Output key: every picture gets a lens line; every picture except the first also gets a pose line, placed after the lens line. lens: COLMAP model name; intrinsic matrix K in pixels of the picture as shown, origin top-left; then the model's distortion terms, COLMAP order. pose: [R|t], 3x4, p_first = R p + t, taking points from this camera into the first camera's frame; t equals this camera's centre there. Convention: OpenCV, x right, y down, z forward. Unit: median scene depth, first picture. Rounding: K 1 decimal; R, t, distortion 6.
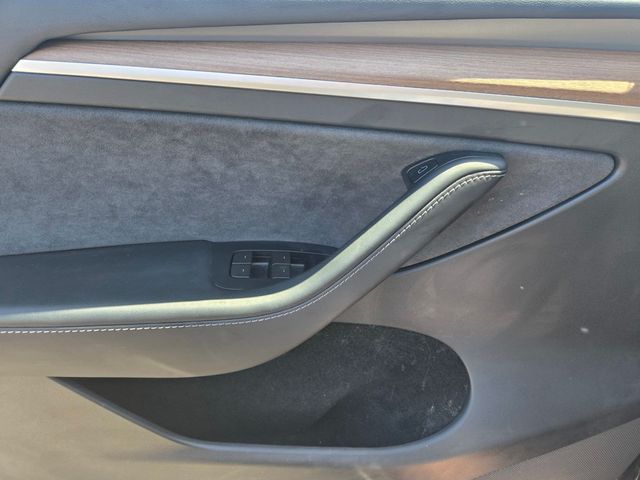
lens RADIAL K [[463.1, 0, 320.0], [0, 463.1, 240.0], [0, 0, 1]] dist [-0.015428, -0.007600]
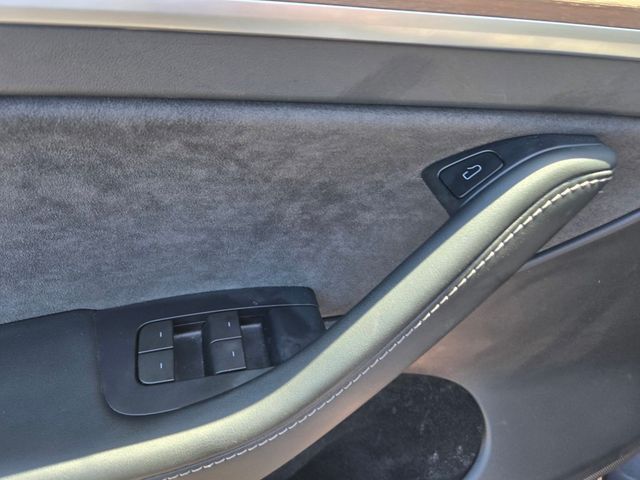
lens RADIAL K [[463.1, 0, 320.0], [0, 463.1, 240.0], [0, 0, 1]] dist [-0.015428, -0.007600]
pose [[0.976997, -0.107015, 0.184460, -0.065755], [0.083259, 0.987739, 0.132060, -0.148493], [-0.196331, -0.113664, 0.973928, 0.446281]]
